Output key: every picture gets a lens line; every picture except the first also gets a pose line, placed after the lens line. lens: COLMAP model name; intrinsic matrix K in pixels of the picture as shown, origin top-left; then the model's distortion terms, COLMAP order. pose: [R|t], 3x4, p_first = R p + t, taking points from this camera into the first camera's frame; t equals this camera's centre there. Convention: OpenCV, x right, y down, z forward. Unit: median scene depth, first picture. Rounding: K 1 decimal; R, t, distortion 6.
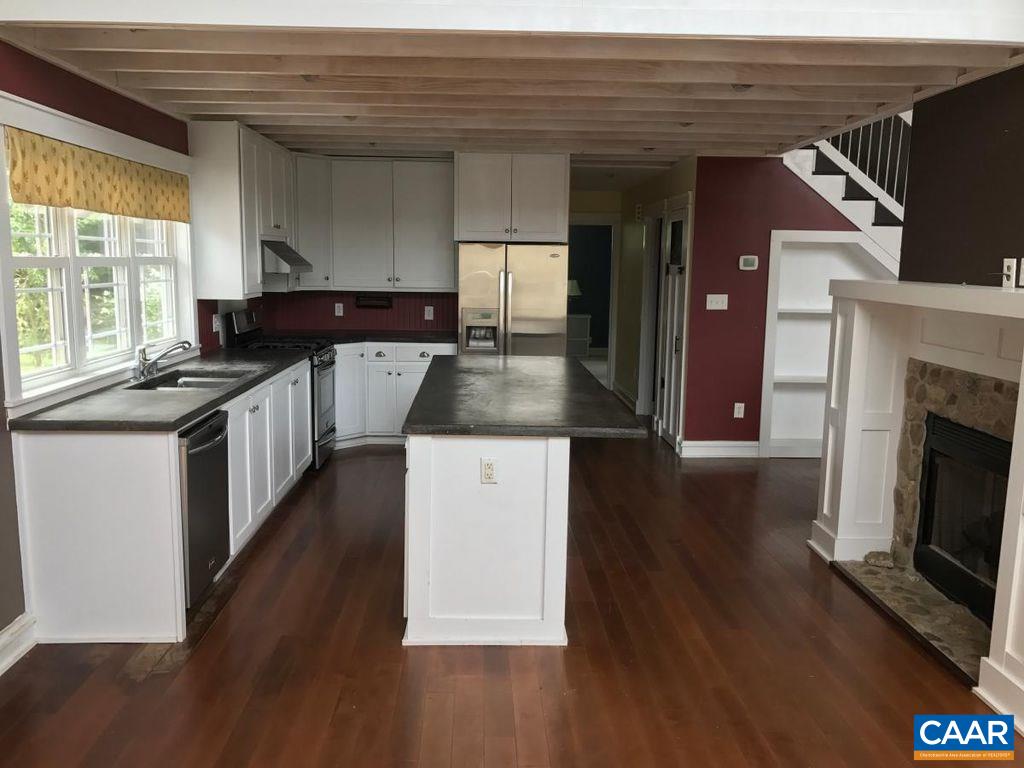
lens RADIAL K [[841.8, 0, 511.3], [0, 841.8, 380.2], [0, 0, 1]] dist [0.008798, -0.000159]
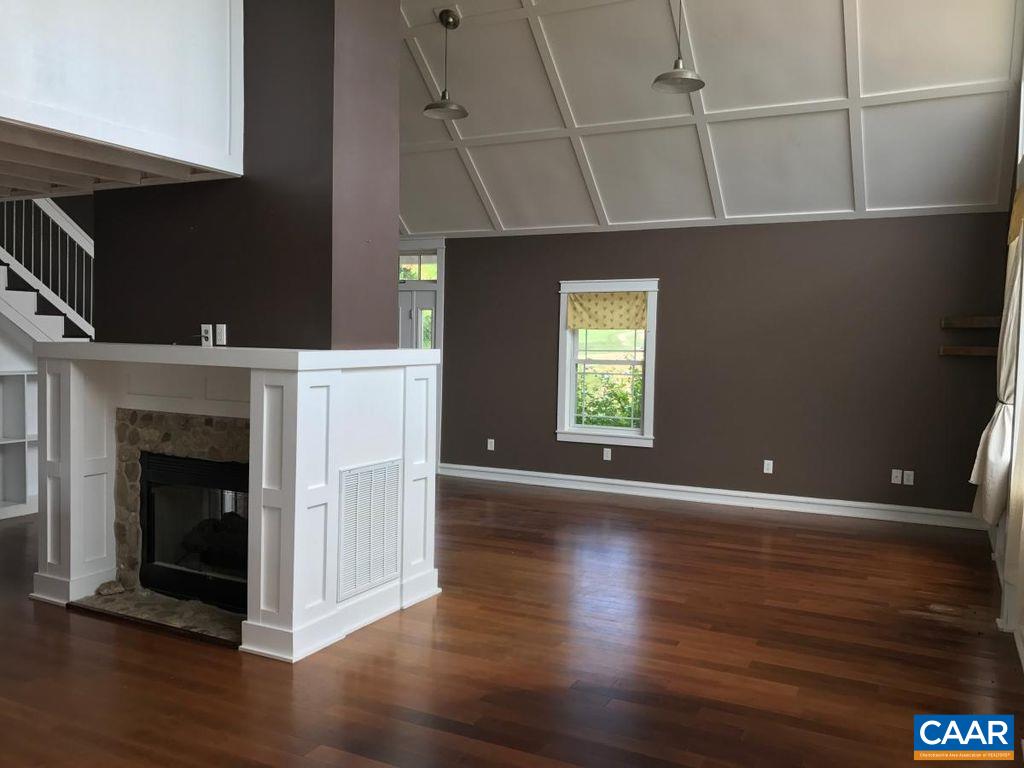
lens RADIAL K [[841.8, 0, 503.5], [0, 841.8, 377.6], [0, 0, 1]] dist [0.008798, -0.000159]
pose [[0.489604, -0.047553, 0.870647, -0.285704], [0.113380, 0.993506, -0.009495, 0.003592], [-0.864542, 0.103363, 0.491816, -0.037847]]
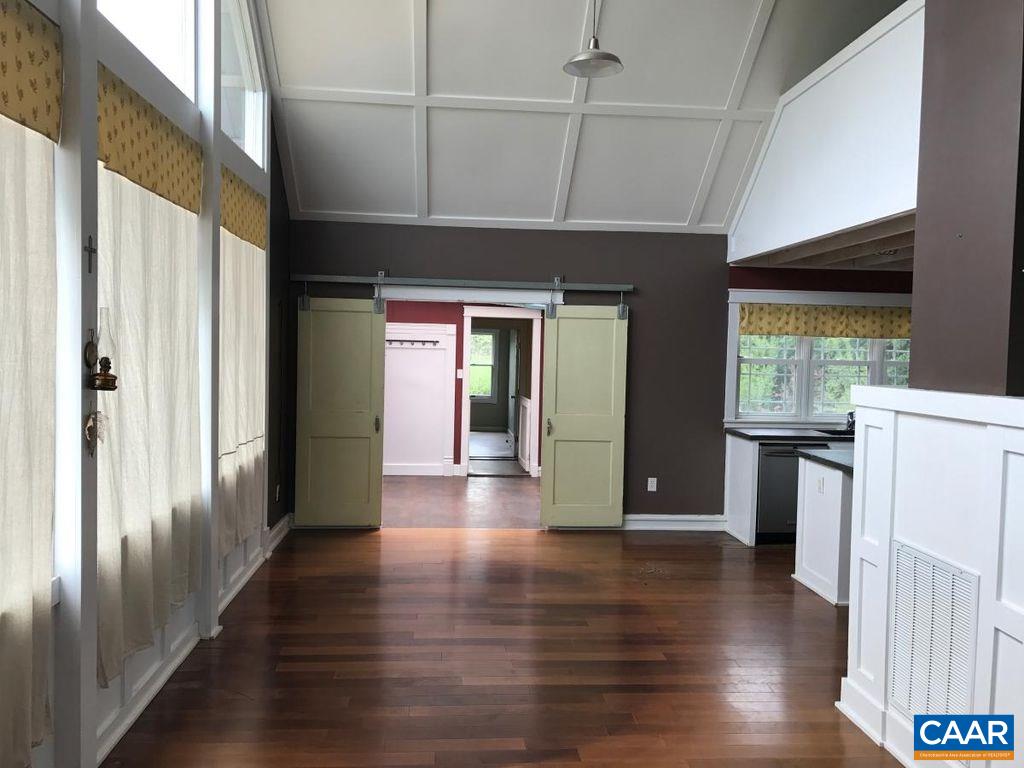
lens RADIAL K [[841.8, 0, 508.9], [0, 841.8, 380.8], [0, 0, 1]] dist [0.008798, -0.000159]
pose [[0.034693, 0.025896, -0.999062, 1.093387], [-0.150967, 0.988329, 0.020375, -0.024632], [0.987930, 0.150118, 0.038198, 0.197359]]
